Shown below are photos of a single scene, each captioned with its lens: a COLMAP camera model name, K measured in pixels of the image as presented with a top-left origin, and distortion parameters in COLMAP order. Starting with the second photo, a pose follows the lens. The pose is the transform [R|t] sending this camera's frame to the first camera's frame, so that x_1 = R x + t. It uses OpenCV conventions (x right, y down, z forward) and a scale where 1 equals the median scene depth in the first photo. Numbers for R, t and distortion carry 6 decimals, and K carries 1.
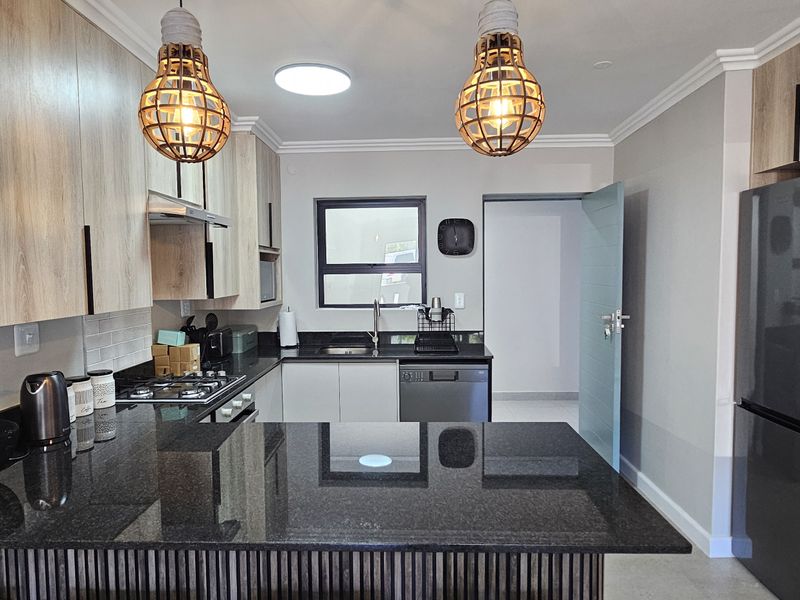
lens RADIAL K [[527.8, 0, 392.6], [0, 527.8, 303.7], [0, 0, 1]] dist [0.004879, 0.003174]
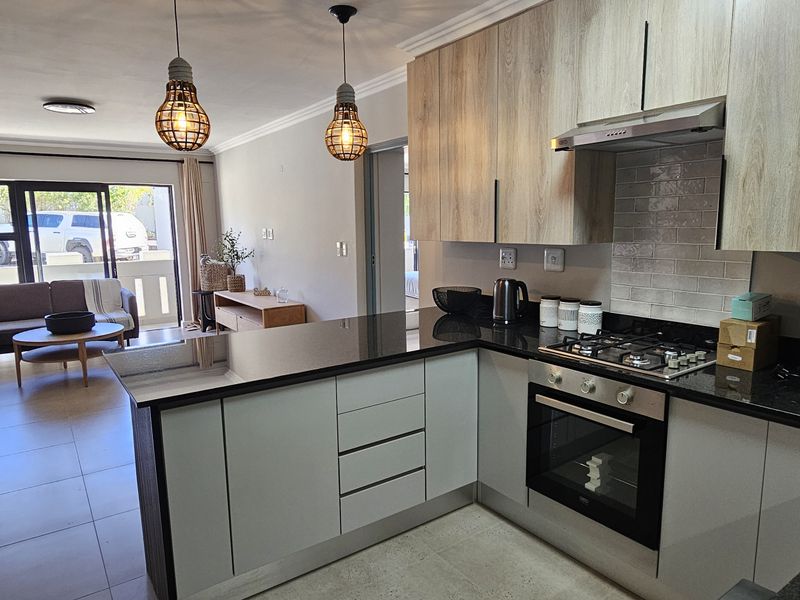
lens RADIAL K [[527.8, 0, 392.6], [0, 527.8, 303.7], [0, 0, 1]] dist [0.004879, 0.003174]
pose [[-0.819074, 0.106214, -0.563769, 0.528237], [-0.016917, 0.977813, 0.208797, -0.122547], [0.573438, 0.180558, -0.799104, 2.207790]]
